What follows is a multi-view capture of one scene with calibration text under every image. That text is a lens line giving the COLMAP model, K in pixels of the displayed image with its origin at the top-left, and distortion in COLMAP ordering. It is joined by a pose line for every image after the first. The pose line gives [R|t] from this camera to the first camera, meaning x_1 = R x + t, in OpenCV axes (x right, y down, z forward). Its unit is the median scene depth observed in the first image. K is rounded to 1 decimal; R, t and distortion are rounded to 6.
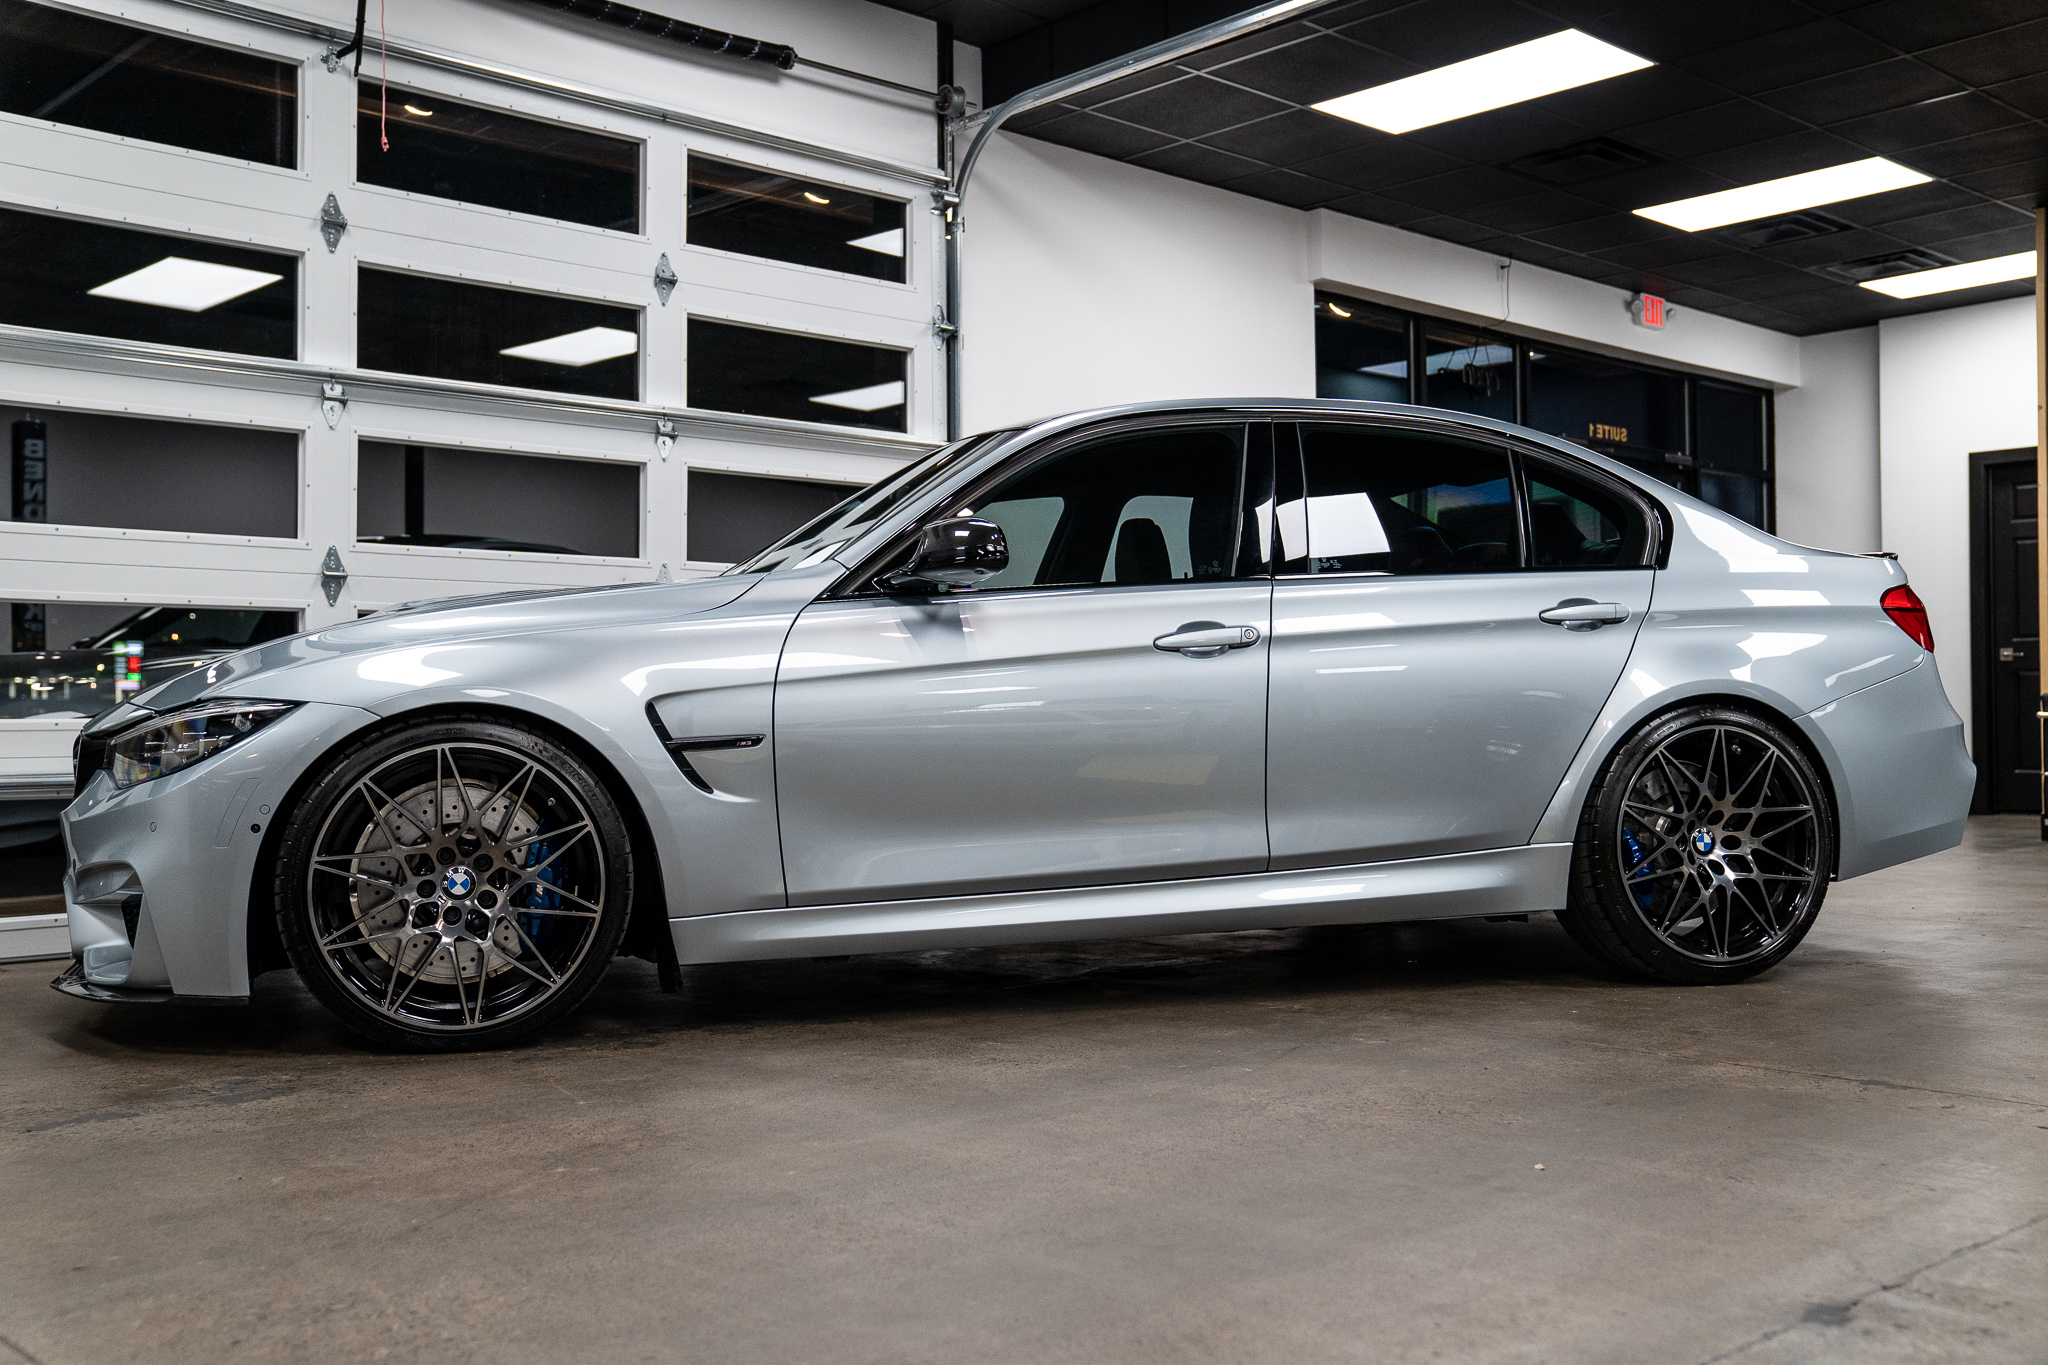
lens RADIAL K [[2012.0, 0, 1015.1], [0, 2012.0, 660.4], [0, 0, 1]] dist [-0.039137, 0.000000]
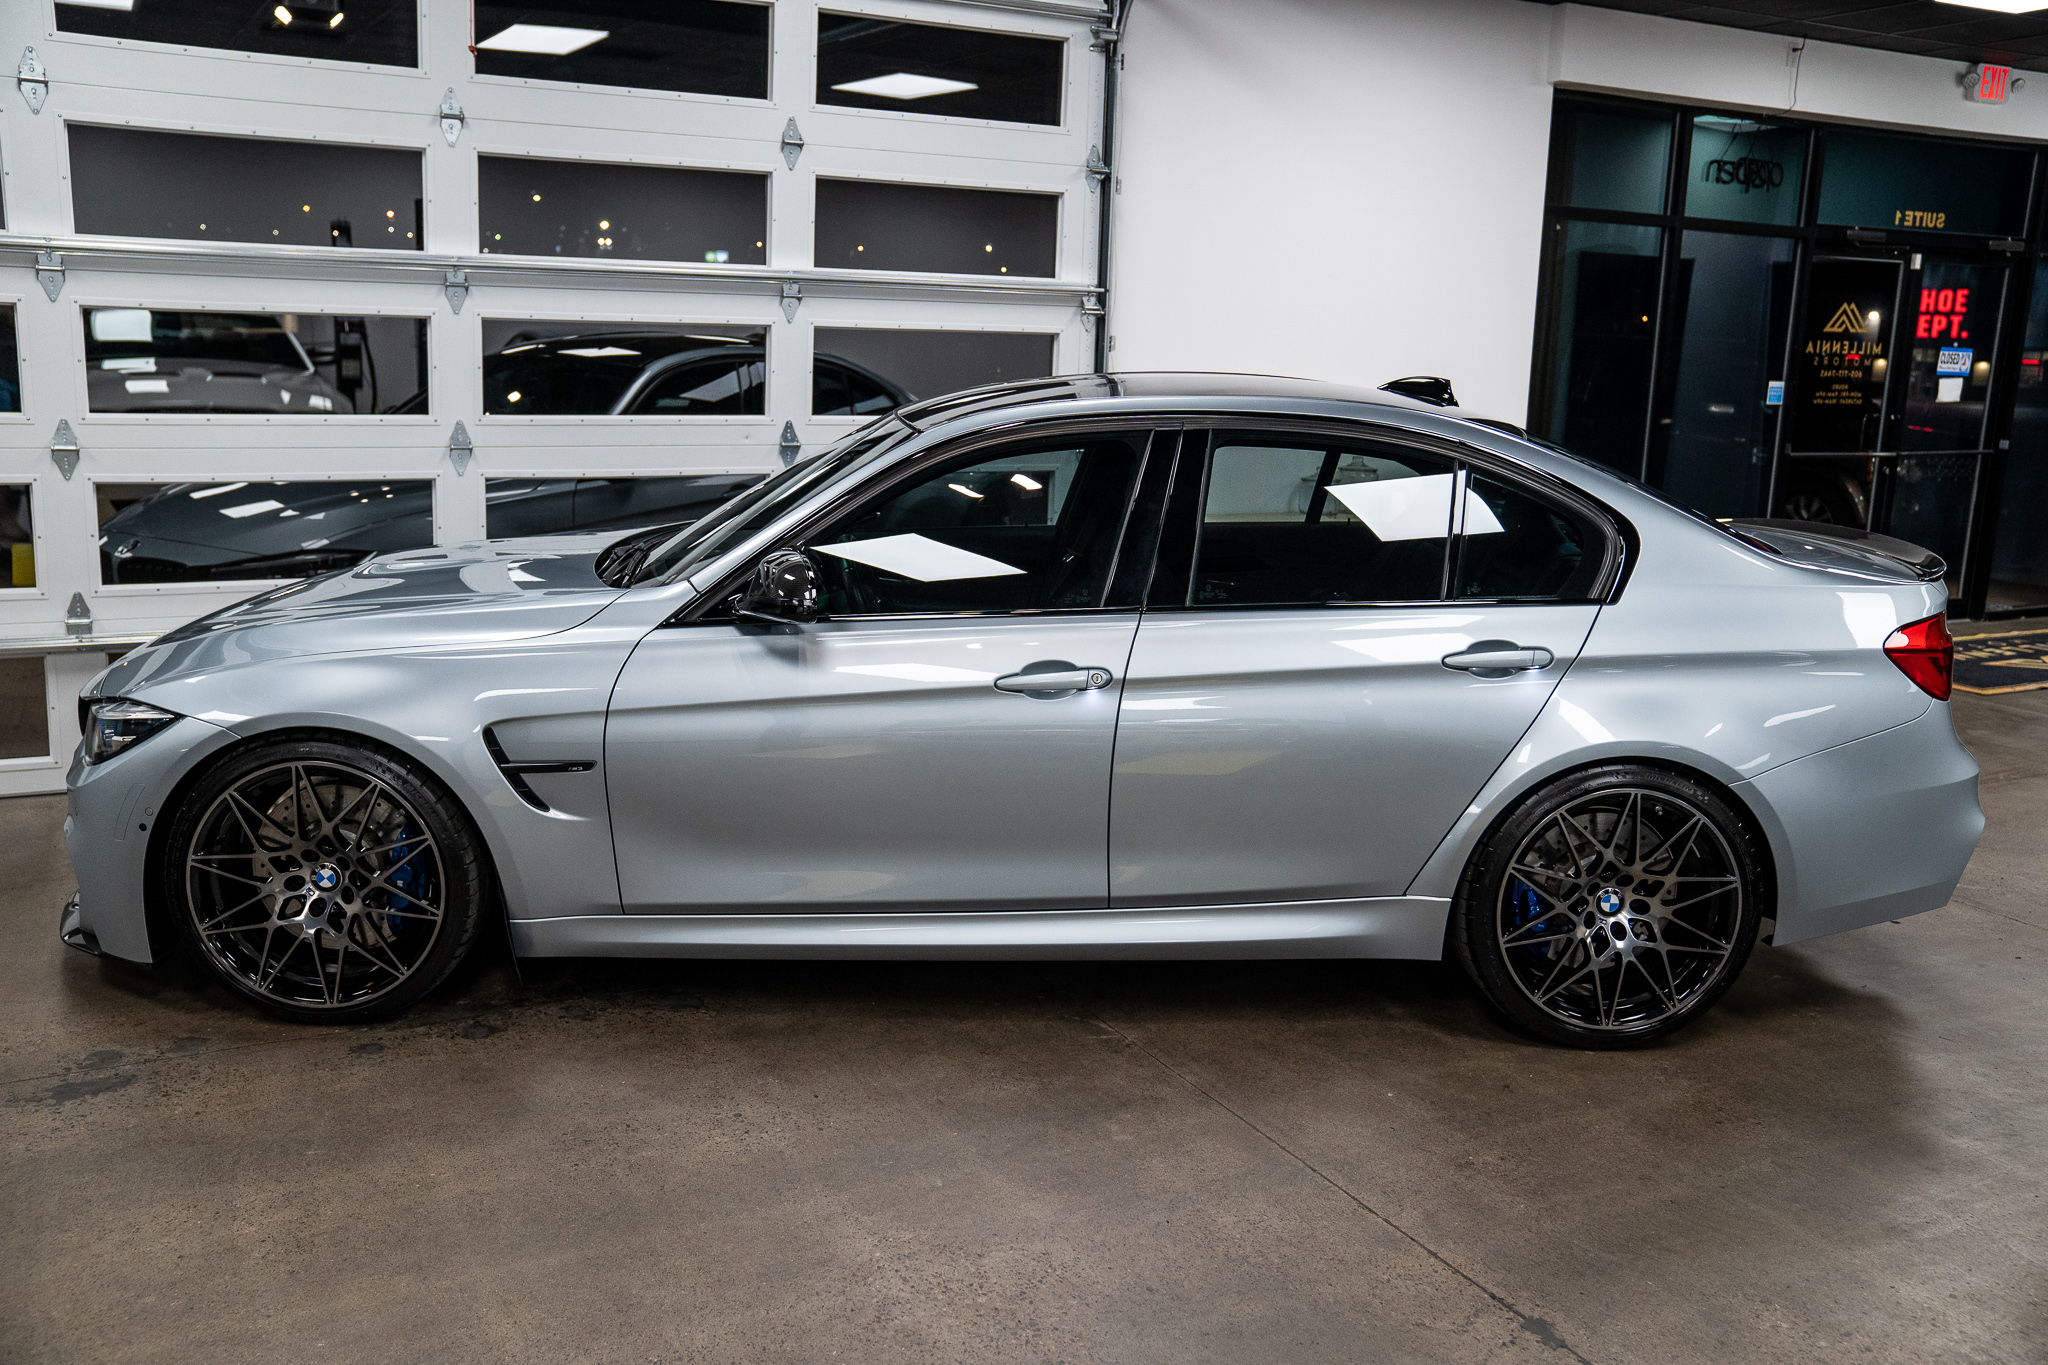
lens RADIAL K [[1783.5, 0, 1012.4], [0, 1783.5, 675.8], [0, 0, 1]] dist [-0.068843, 0.016999]
pose [[0.964150, 0.089517, -0.249803, 0.275195], [-0.031497, 0.973332, 0.227226, -0.196811], [0.263482, -0.211212, 0.941258, 0.166902]]
